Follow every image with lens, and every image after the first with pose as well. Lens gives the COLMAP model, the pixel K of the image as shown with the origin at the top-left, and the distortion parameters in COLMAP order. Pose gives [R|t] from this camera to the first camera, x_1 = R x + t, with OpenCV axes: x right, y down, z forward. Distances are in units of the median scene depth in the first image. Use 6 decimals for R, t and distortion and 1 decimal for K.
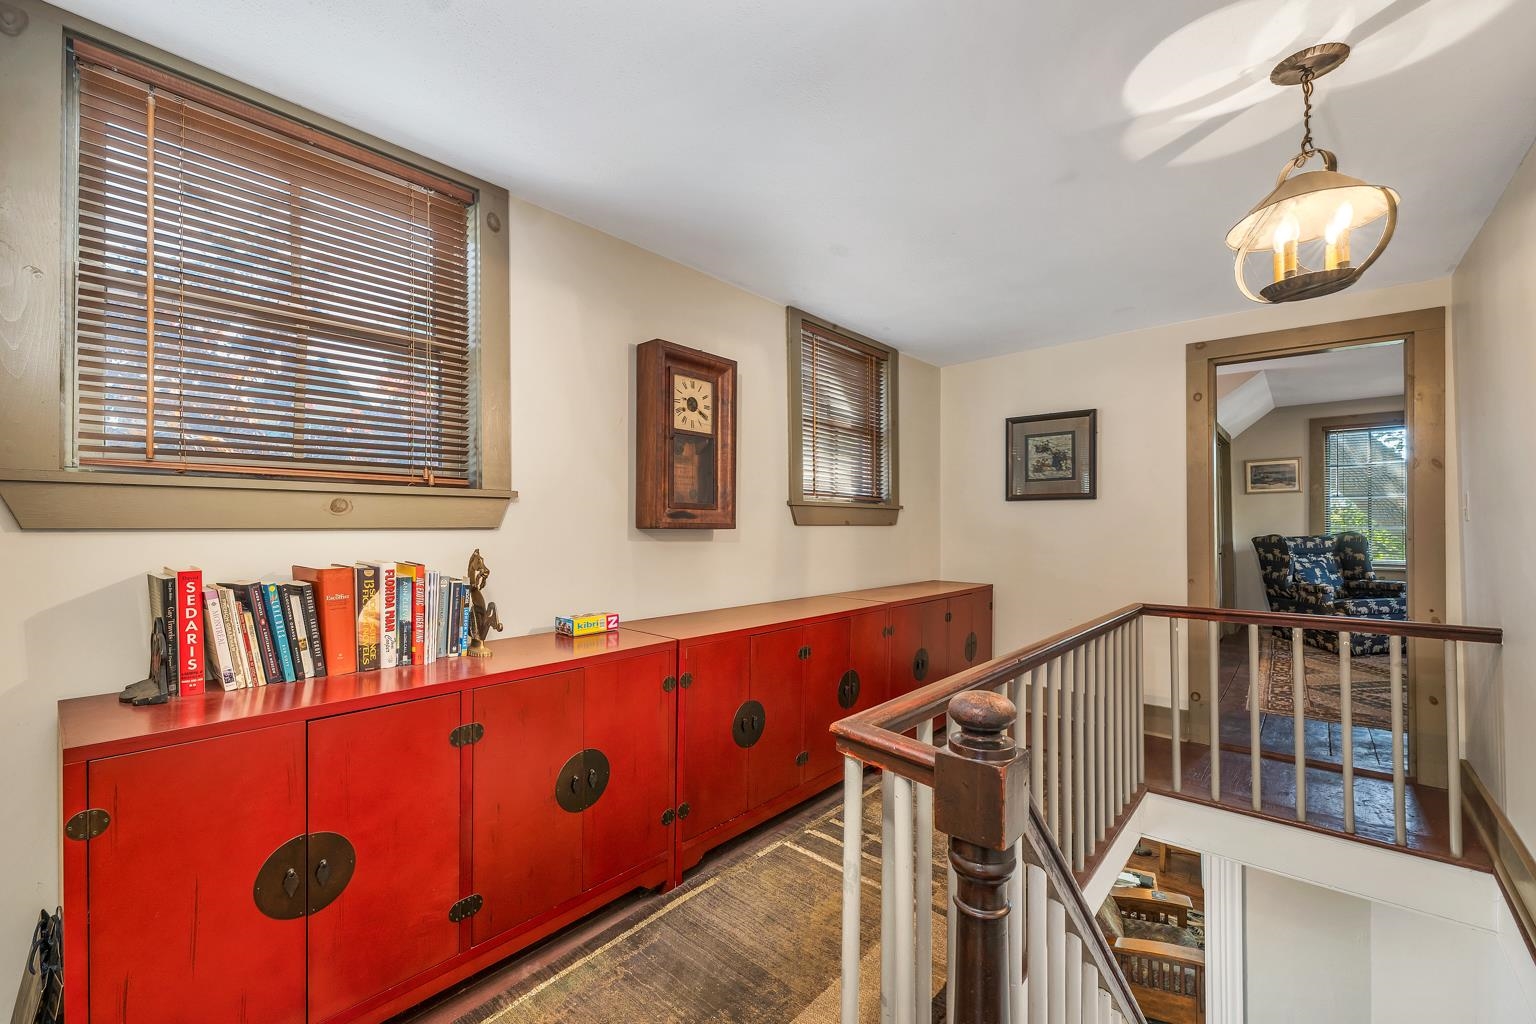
lens RADIAL K [[655.2, 0, 759.0], [0, 655.2, 523.0], [0, 0, 1]] dist [0.012148, 0.000260]
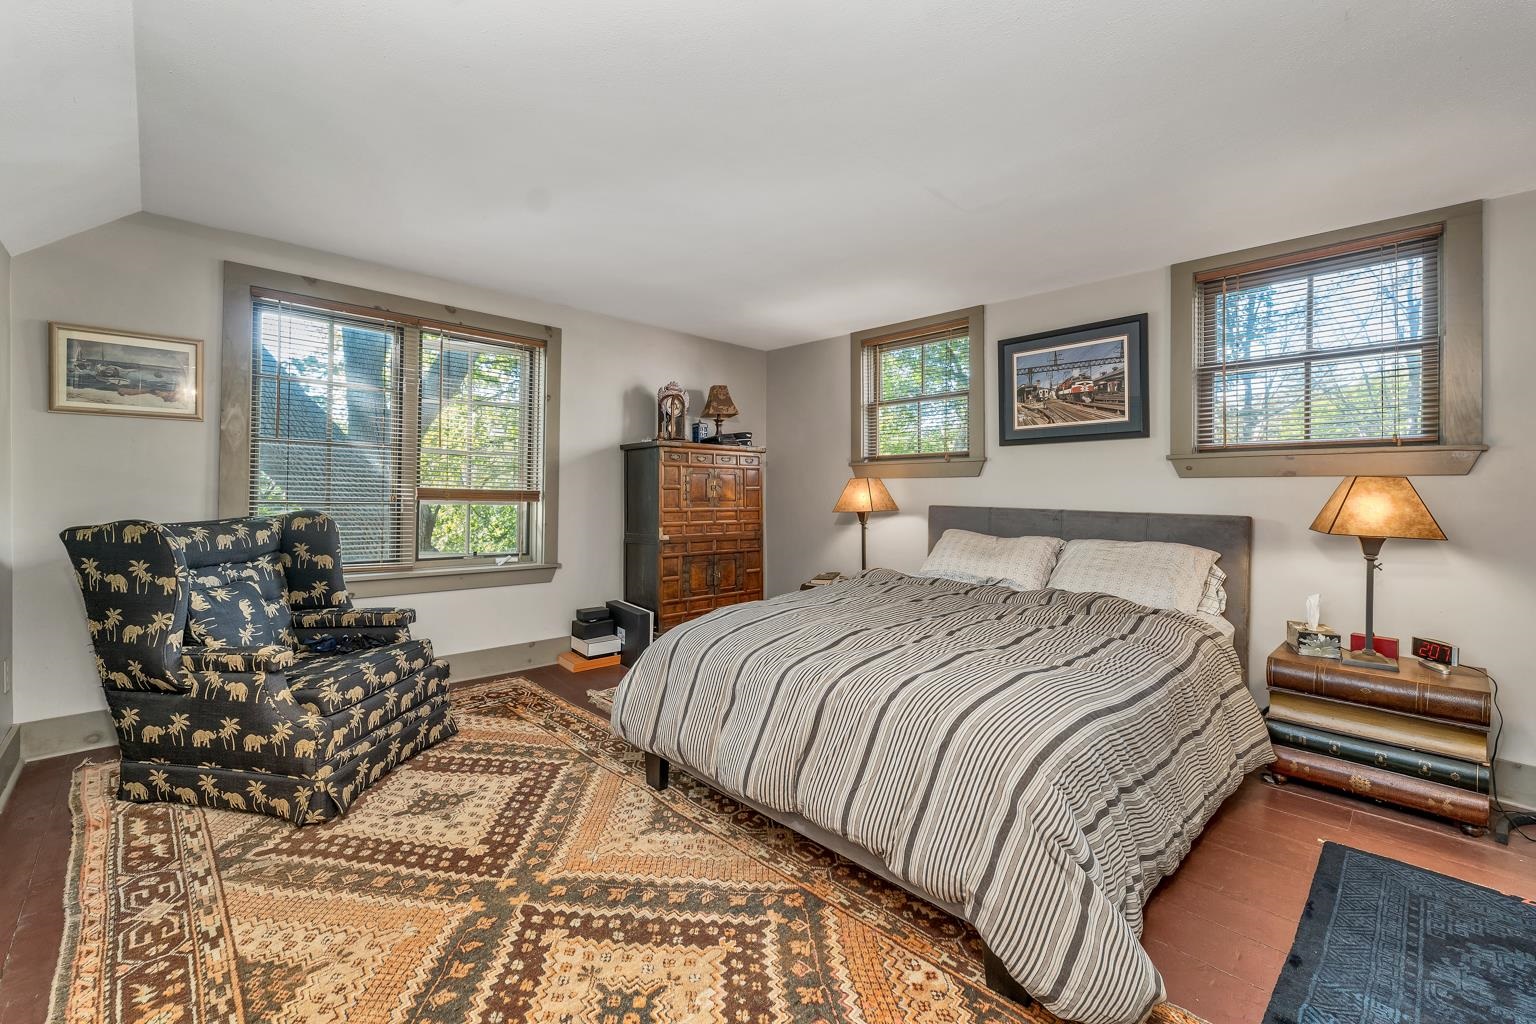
lens RADIAL K [[641.2, 0, 772.5], [0, 641.2, 491.5], [0, 0, 1]] dist [0.001325, 0.000931]
pose [[0.115267, 0.015656, 0.993211, 0.473474], [-0.013841, 0.999804, -0.014153, 0.001676], [-0.993238, -0.012116, 0.115462, 0.614349]]
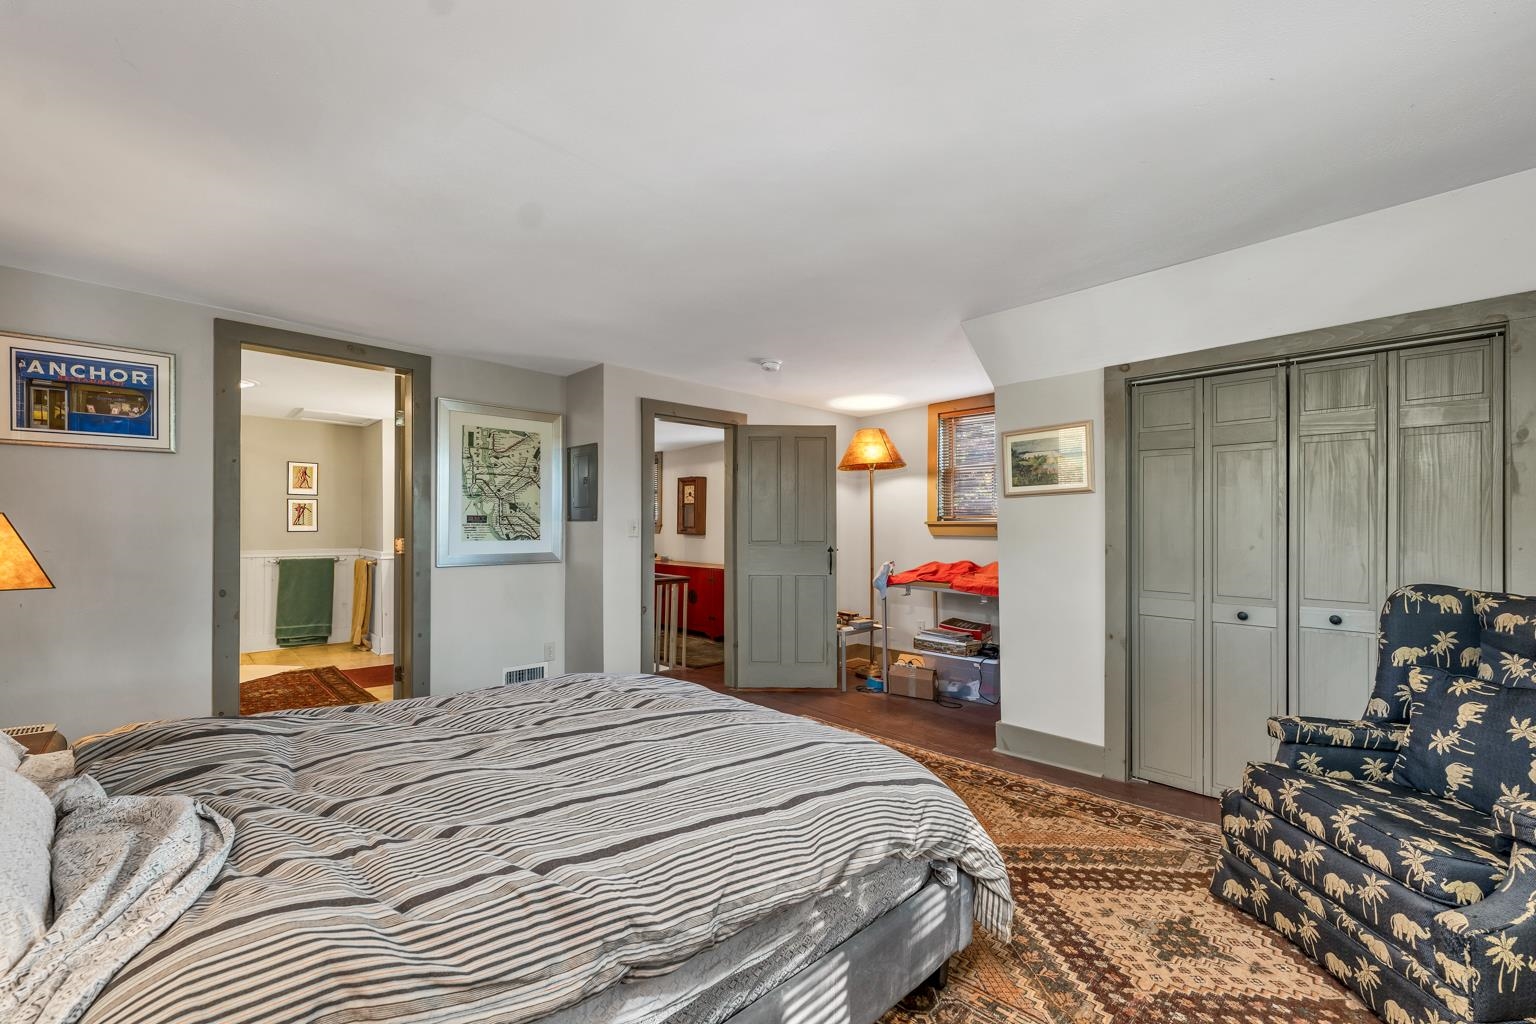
lens RADIAL K [[641.2, 0, 765.2], [0, 641.2, 523.1], [0, 0, 1]] dist [0.001325, 0.000931]
pose [[-0.119313, -0.000533, -0.992857, 1.162582], [0.004396, 0.999990, -0.001065, -0.016107], [0.992847, -0.004492, -0.119310, 0.695848]]
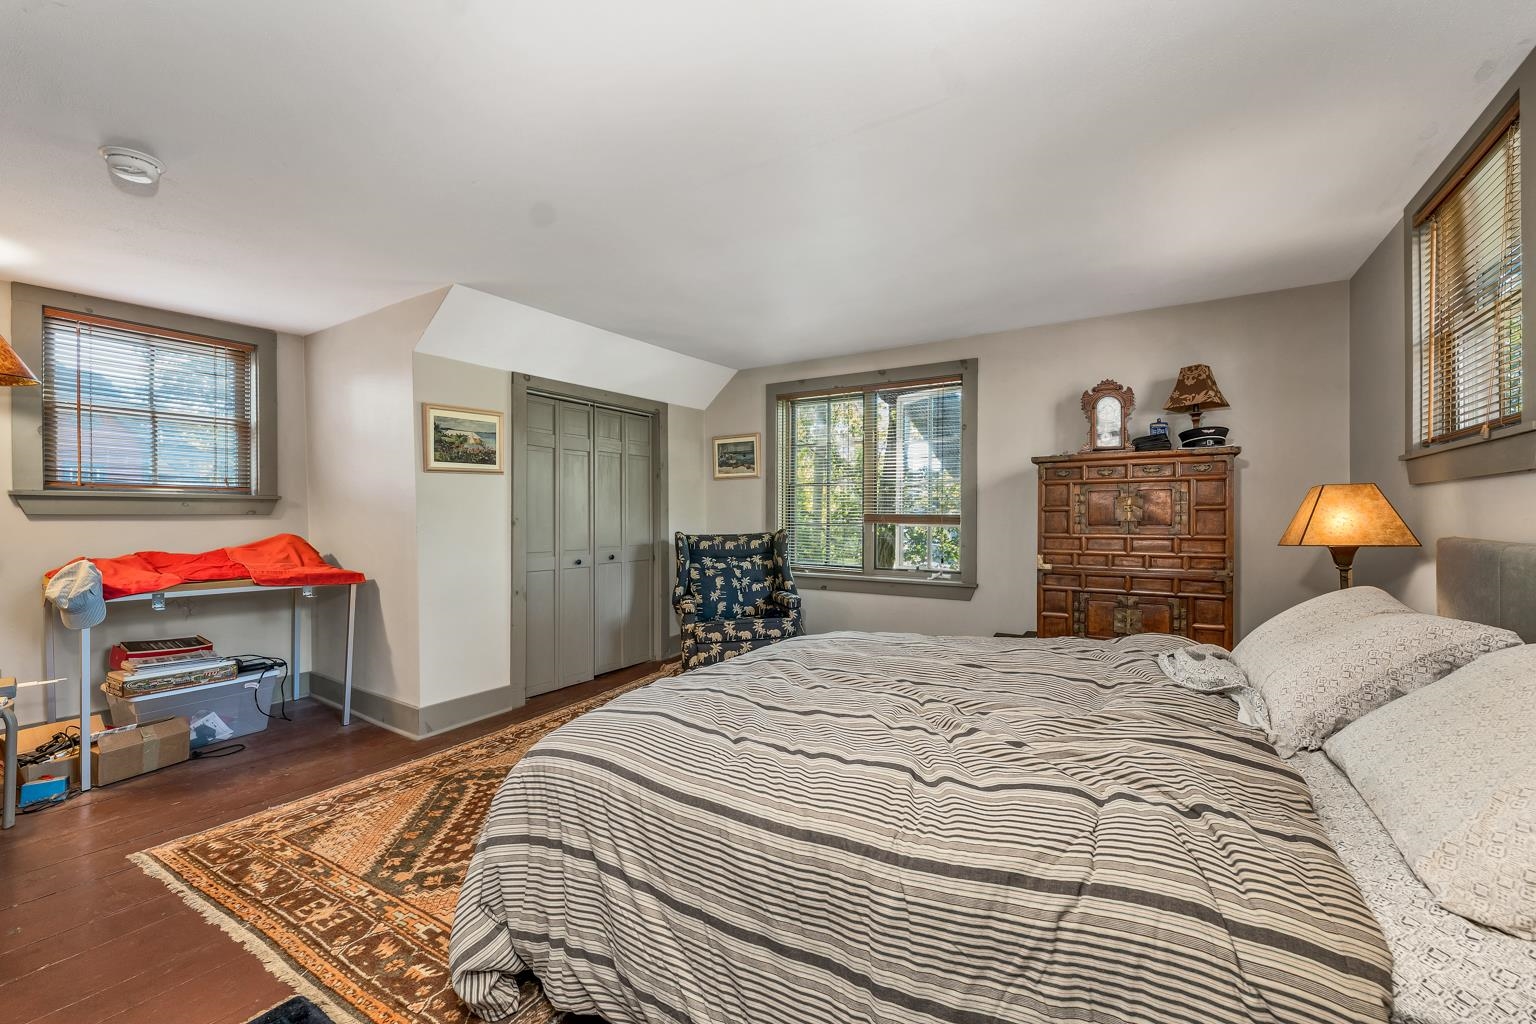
lens RADIAL K [[641.2, 0, 762.2], [0, 641.2, 518.3], [0, 0, 1]] dist [0.001325, 0.000931]
pose [[0.991546, 0.006167, 0.129612, 0.783948], [-0.007367, 0.999934, 0.008788, -0.005560], [-0.129549, -0.009668, 0.991526, 0.259937]]
